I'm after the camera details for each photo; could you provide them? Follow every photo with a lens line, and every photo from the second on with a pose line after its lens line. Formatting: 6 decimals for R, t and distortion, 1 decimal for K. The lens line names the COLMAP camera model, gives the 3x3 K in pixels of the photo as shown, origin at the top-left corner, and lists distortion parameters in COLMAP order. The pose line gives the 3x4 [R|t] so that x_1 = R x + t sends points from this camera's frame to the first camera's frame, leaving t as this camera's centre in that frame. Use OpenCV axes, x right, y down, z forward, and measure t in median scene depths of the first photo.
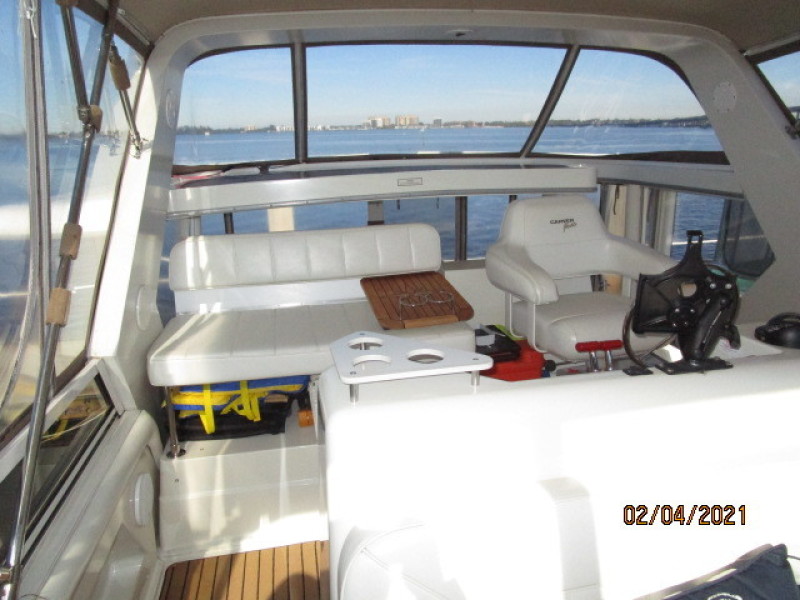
lens RADIAL K [[564.9, 0, 400.0], [0, 564.9, 300.0], [0, 0, 1]] dist [-0.031414, 0.006528]
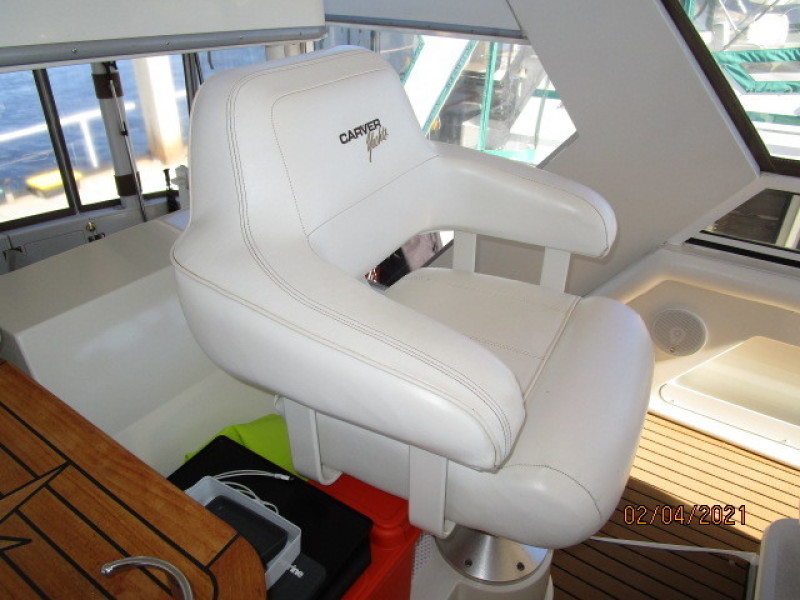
lens RADIAL K [[564.9, 0, 400.0], [0, 564.9, 300.0], [0, 0, 1]] dist [-0.031414, 0.006528]
pose [[0.704738, -0.333915, 0.625975, 0.046759], [0.165420, 0.935335, 0.312704, -0.144741], [-0.689913, -0.116826, 0.714403, 0.709954]]
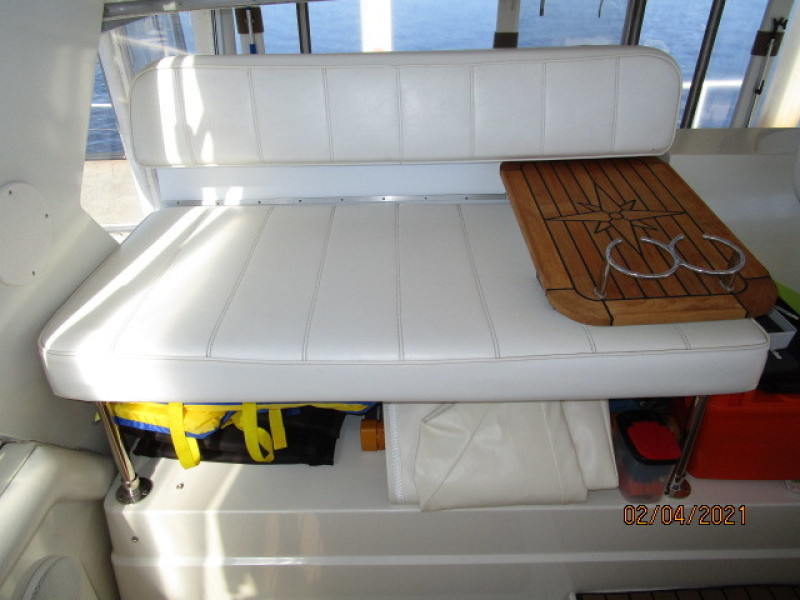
lens RADIAL K [[564.9, 0, 400.0], [0, 564.9, 300.0], [0, 0, 1]] dist [-0.031414, 0.006528]
pose [[0.981766, 0.110486, -0.154685, -0.071379], [-0.058992, 0.950651, 0.304602, -0.073171], [0.180706, -0.289923, 0.939835, 0.513160]]
